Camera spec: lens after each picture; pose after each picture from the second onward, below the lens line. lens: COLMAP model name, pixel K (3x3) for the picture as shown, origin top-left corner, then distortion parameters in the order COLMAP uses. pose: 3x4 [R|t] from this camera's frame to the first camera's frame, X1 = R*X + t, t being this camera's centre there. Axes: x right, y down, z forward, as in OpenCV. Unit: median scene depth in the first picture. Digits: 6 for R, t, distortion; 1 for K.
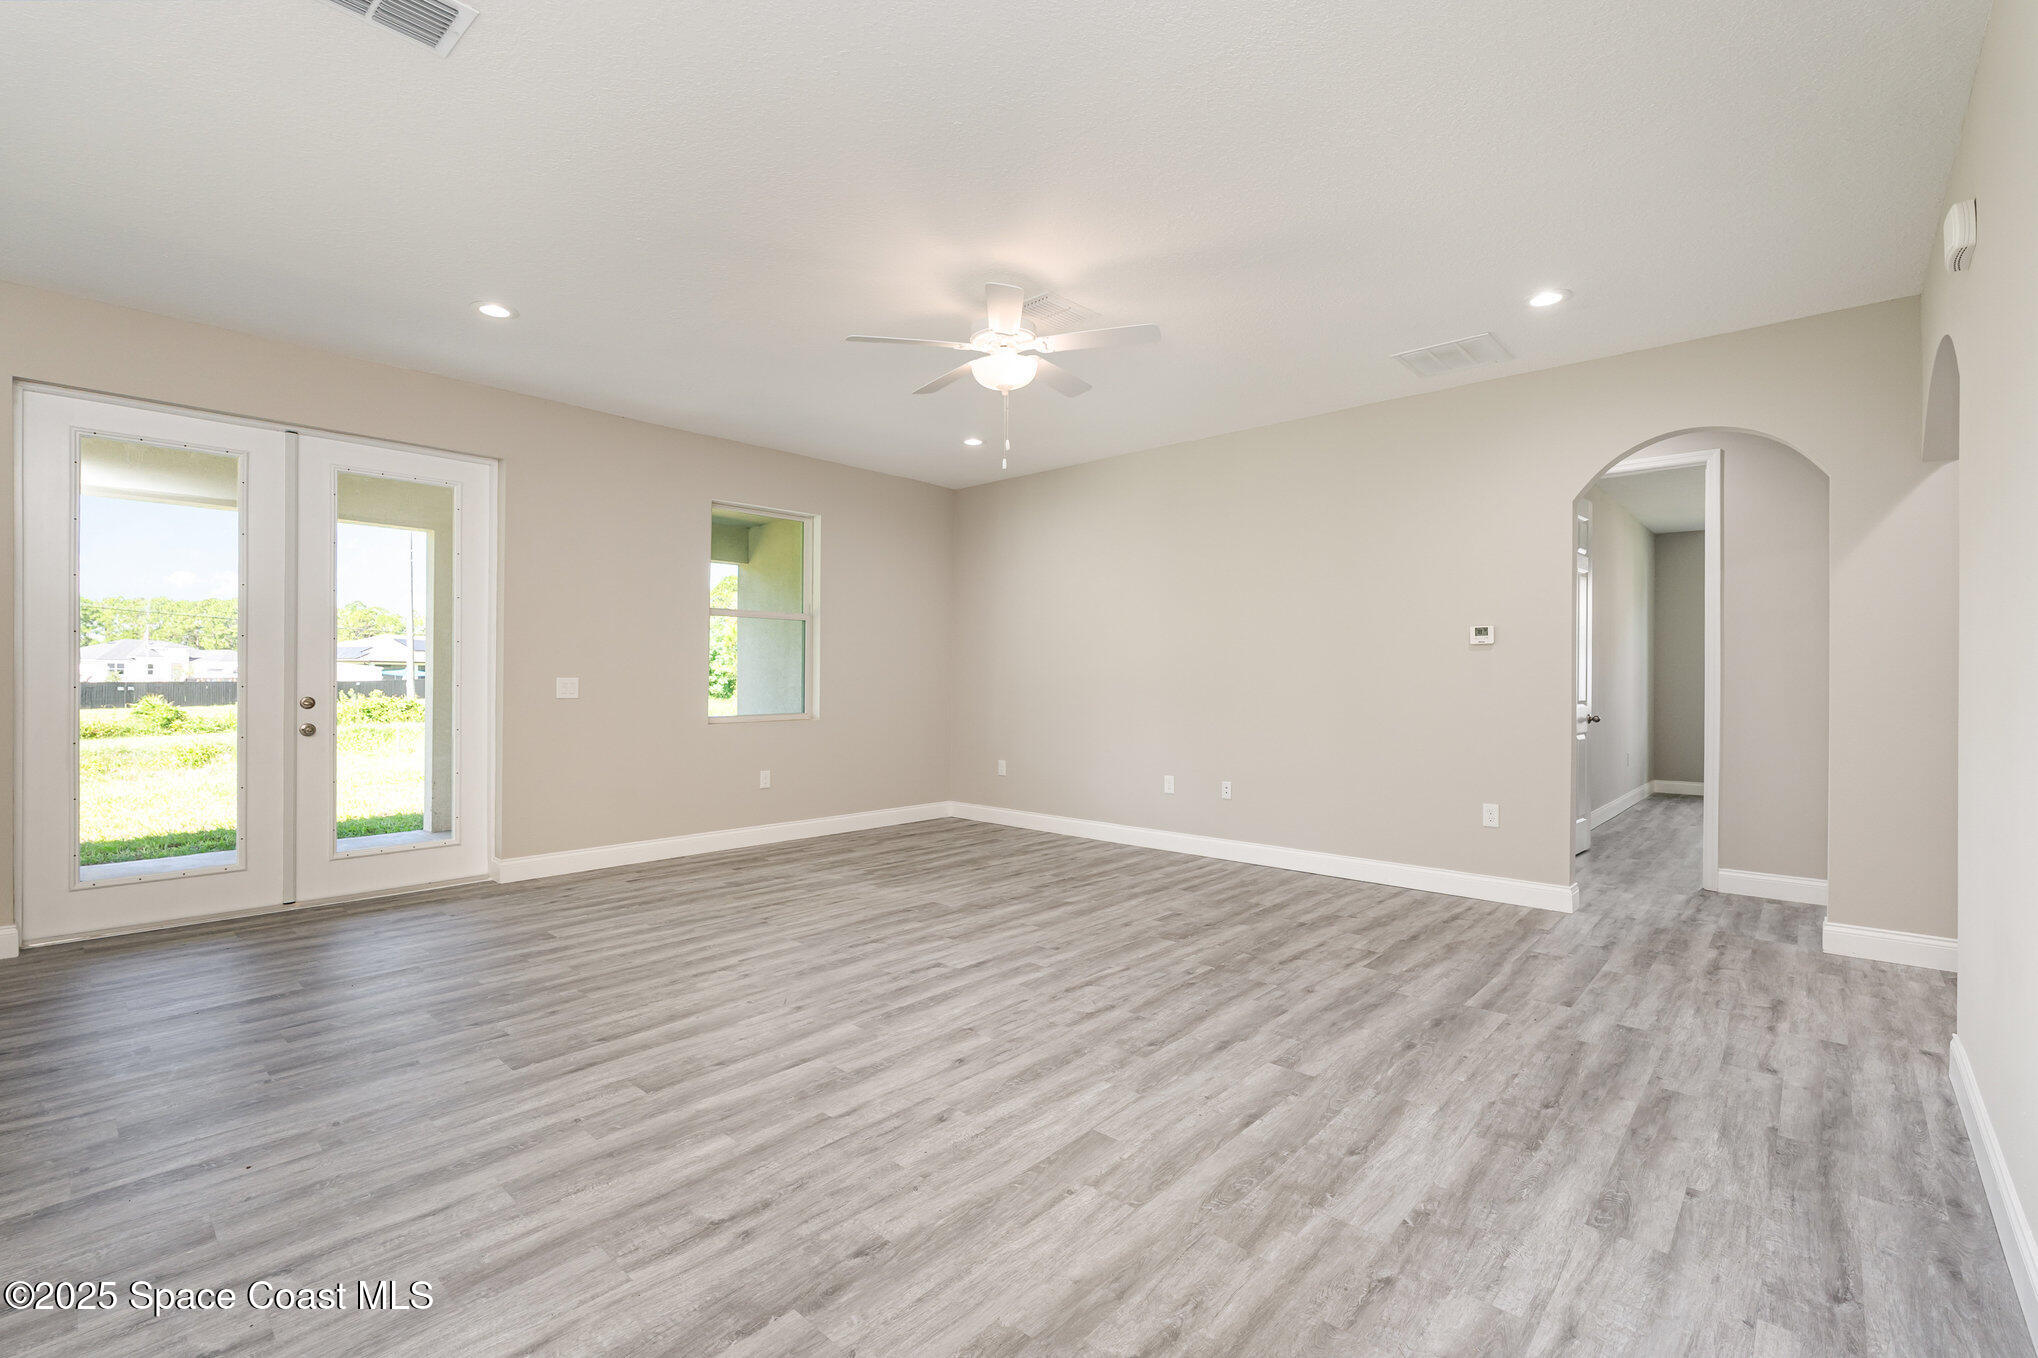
lens RADIAL K [[892.5, 0, 1031.6], [0, 892.5, 677.7], [0, 0, 1]] dist [-0.000507, -0.000498]
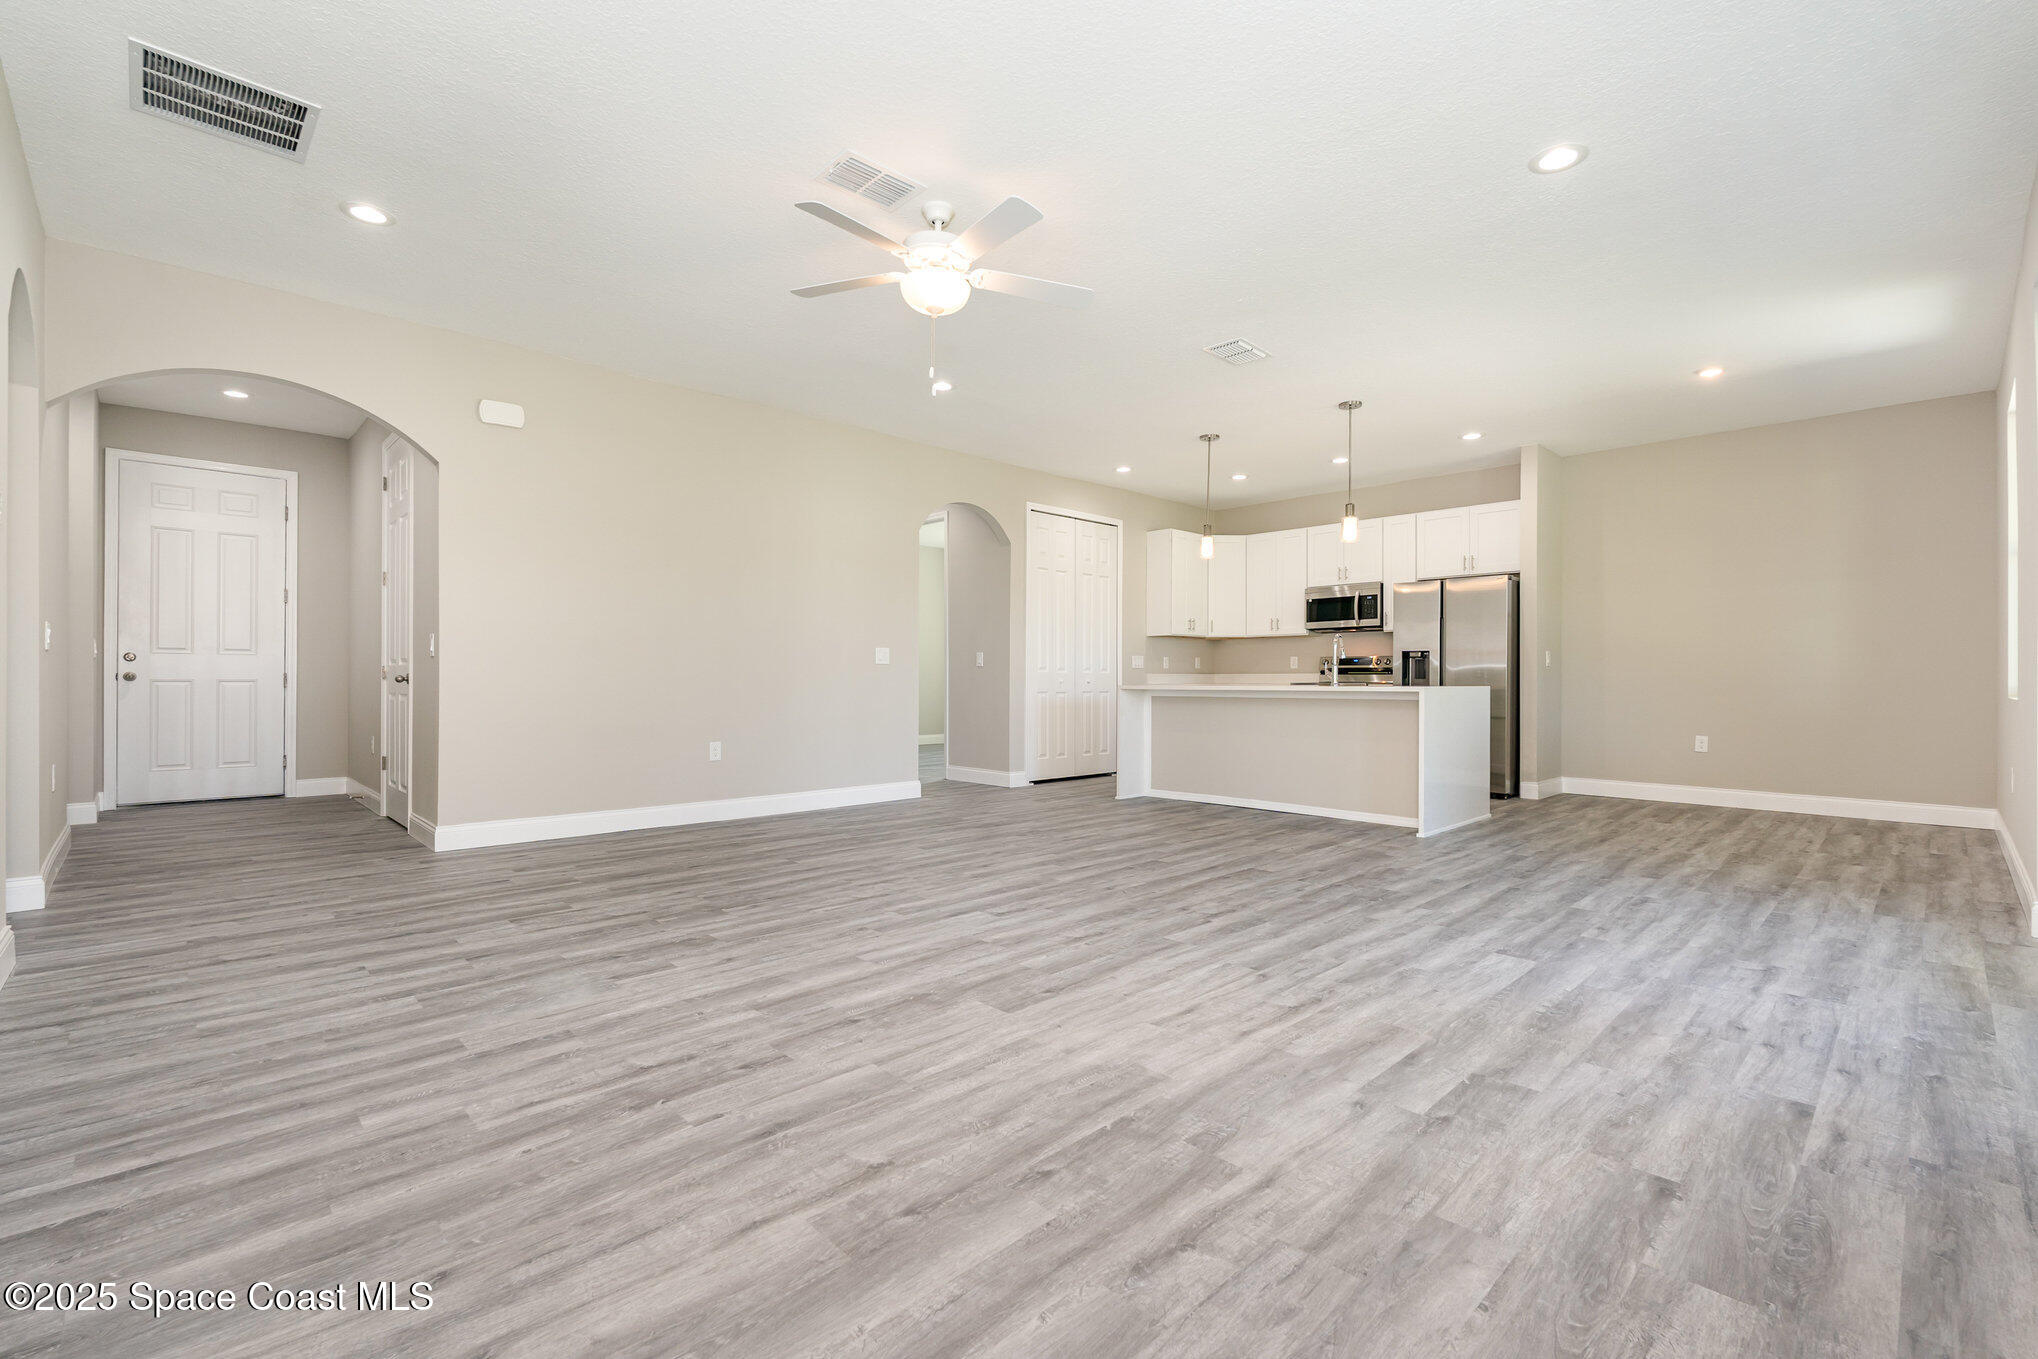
lens RADIAL K [[892.5, 0, 1031.6], [0, 892.5, 678.2], [0, 0, 1]] dist [-0.000507, -0.000498]
pose [[-0.997784, -0.008717, 0.065965, -0.237216], [-0.009107, 0.999943, -0.005623, 0.082385], [-0.065912, -0.006211, -0.997806, 2.310703]]
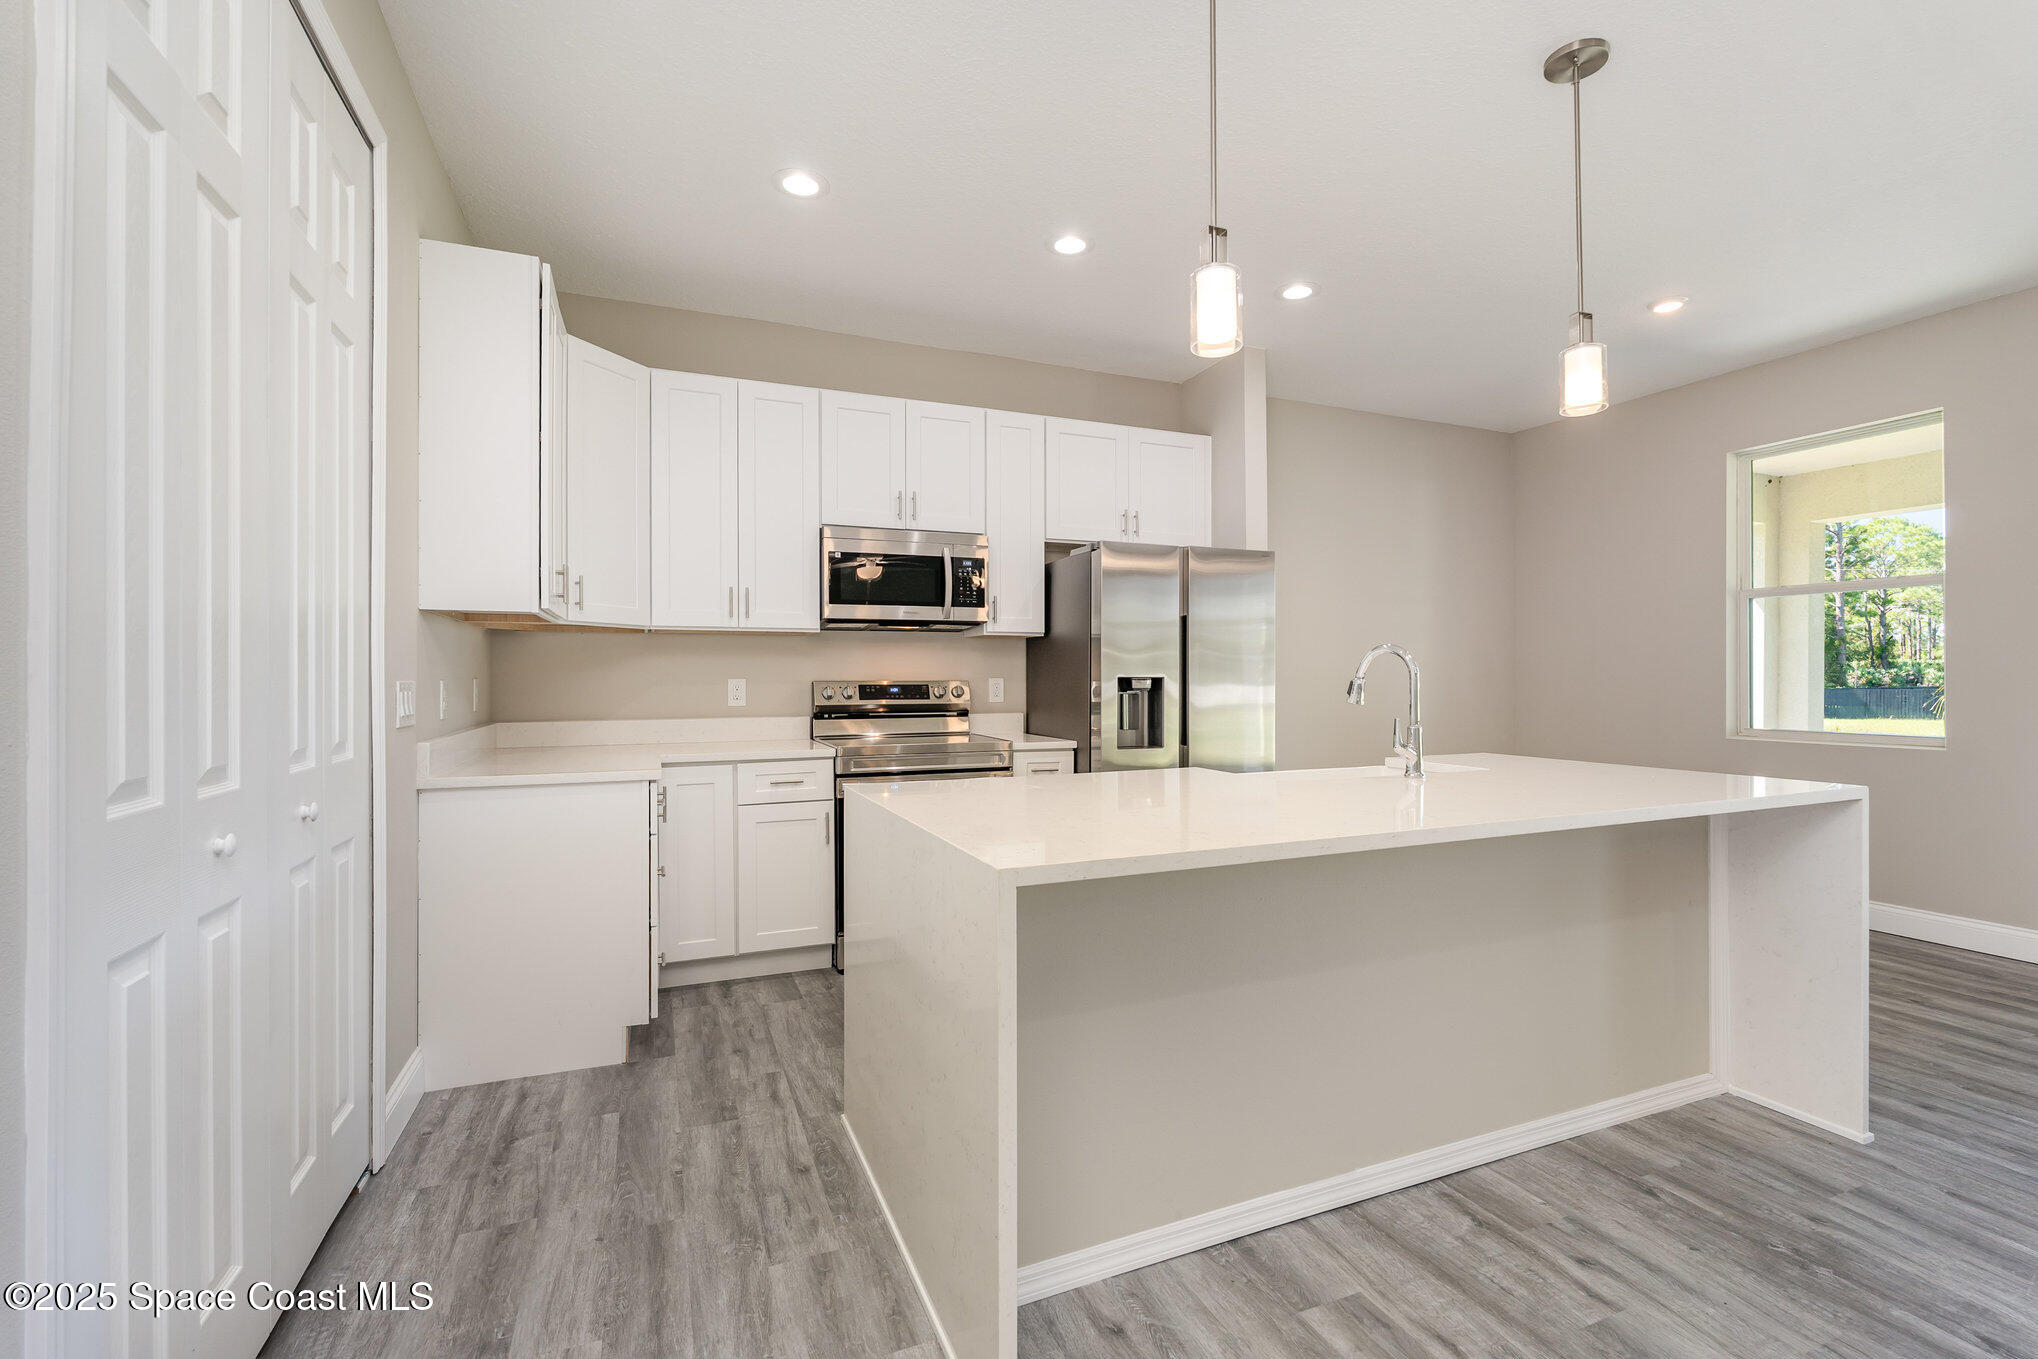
lens RADIAL K [[892.5, 0, 1031.6], [0, 892.5, 678.2], [0, 0, 1]] dist [-0.000507, -0.000498]
pose [[-0.419805, -0.007954, -0.907580, 0.085041], [0.001337, 0.999955, -0.009382, -0.000888], [0.907613, -0.005153, -0.419775, 0.243265]]
